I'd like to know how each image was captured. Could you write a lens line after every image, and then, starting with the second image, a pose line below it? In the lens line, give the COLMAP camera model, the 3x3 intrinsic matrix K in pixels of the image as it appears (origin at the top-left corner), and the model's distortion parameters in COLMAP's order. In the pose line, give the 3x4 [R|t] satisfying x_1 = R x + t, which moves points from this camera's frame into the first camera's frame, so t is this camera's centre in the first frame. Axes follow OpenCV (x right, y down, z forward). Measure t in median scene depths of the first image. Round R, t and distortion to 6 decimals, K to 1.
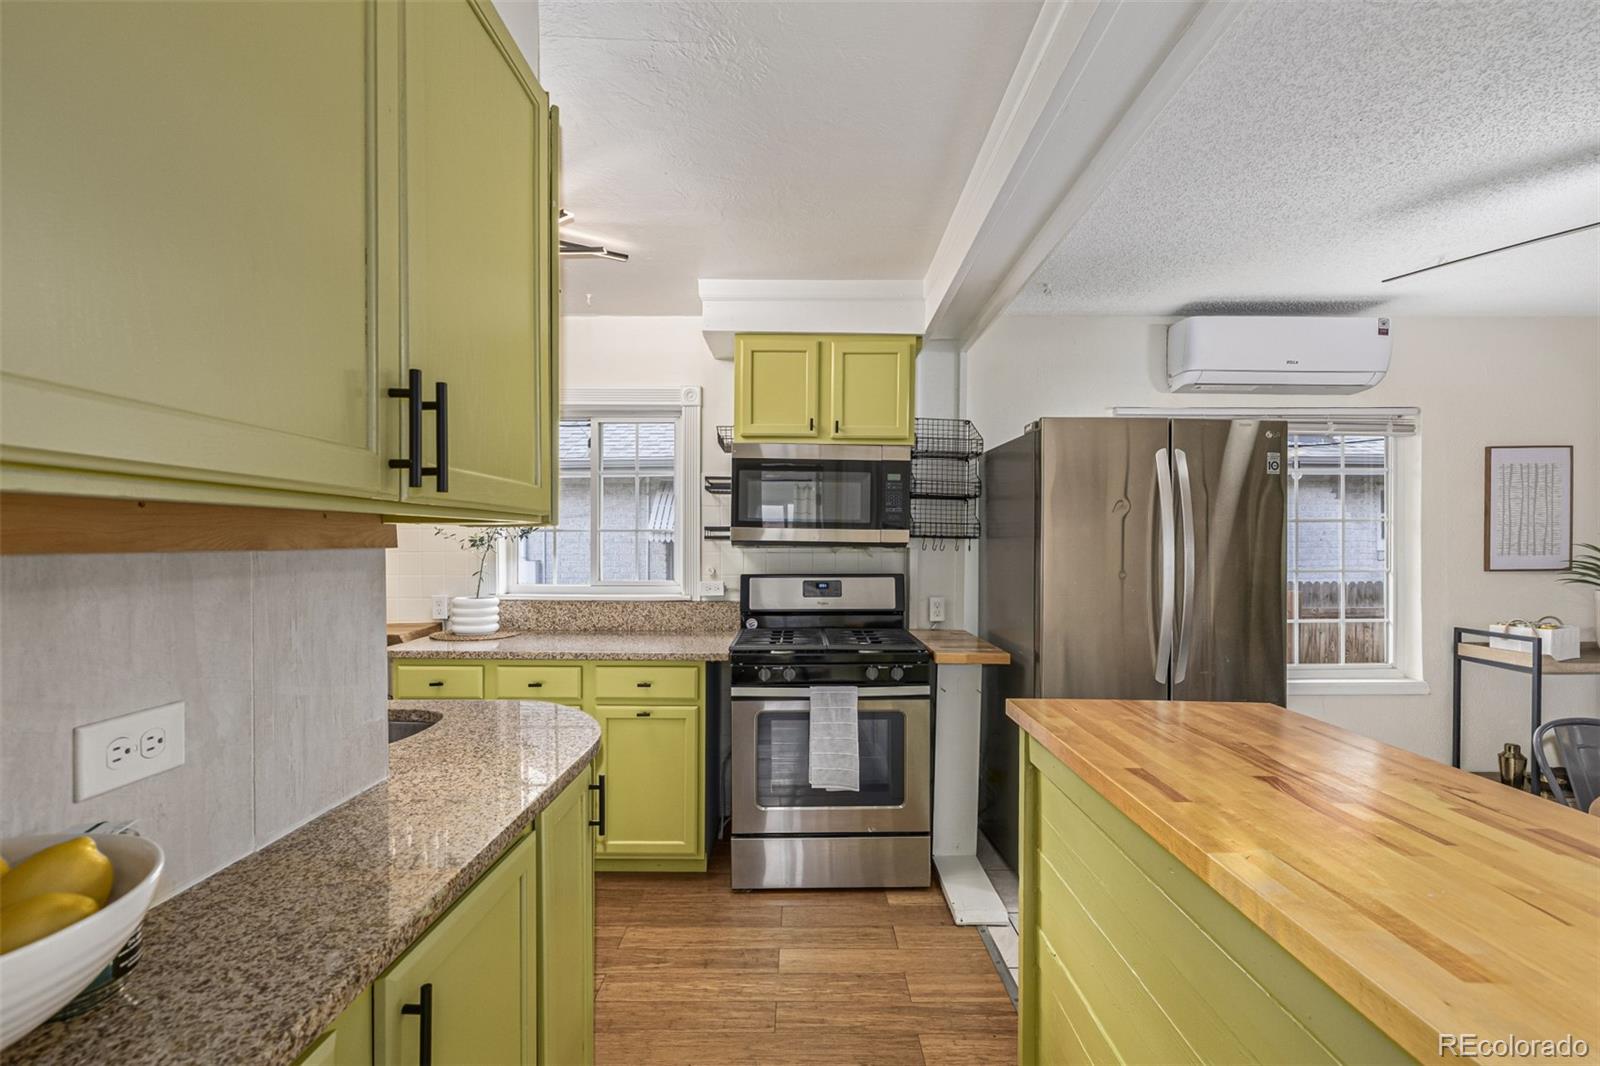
lens RADIAL K [[675.7, 0, 800.0], [0, 675.7, 533.0], [0, 0, 1]] dist [-0.000692, -0.000158]
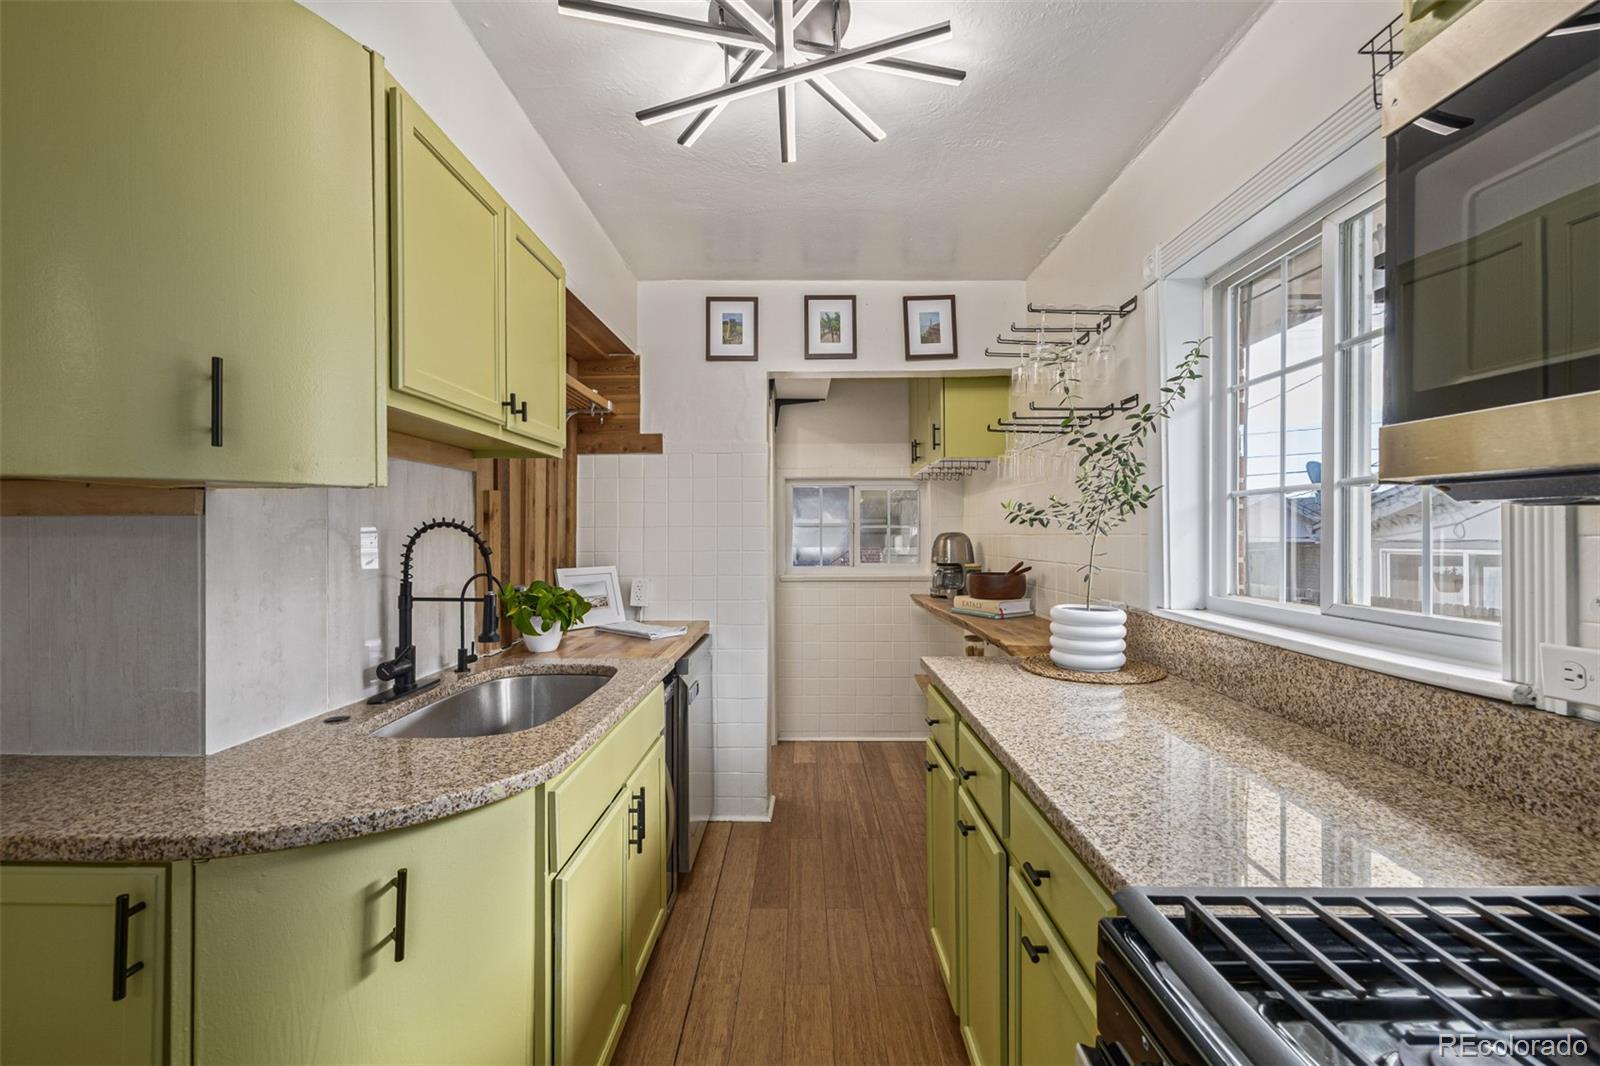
lens RADIAL K [[675.7, 0, 800.0], [0, 675.7, 533.0], [0, 0, 1]] dist [-0.000692, -0.000158]
pose [[0.014675, 0.009906, -0.999843, 0.202180], [0.011112, 0.999888, 0.010070, 0.026629], [0.999831, -0.011258, 0.014564, 1.041722]]
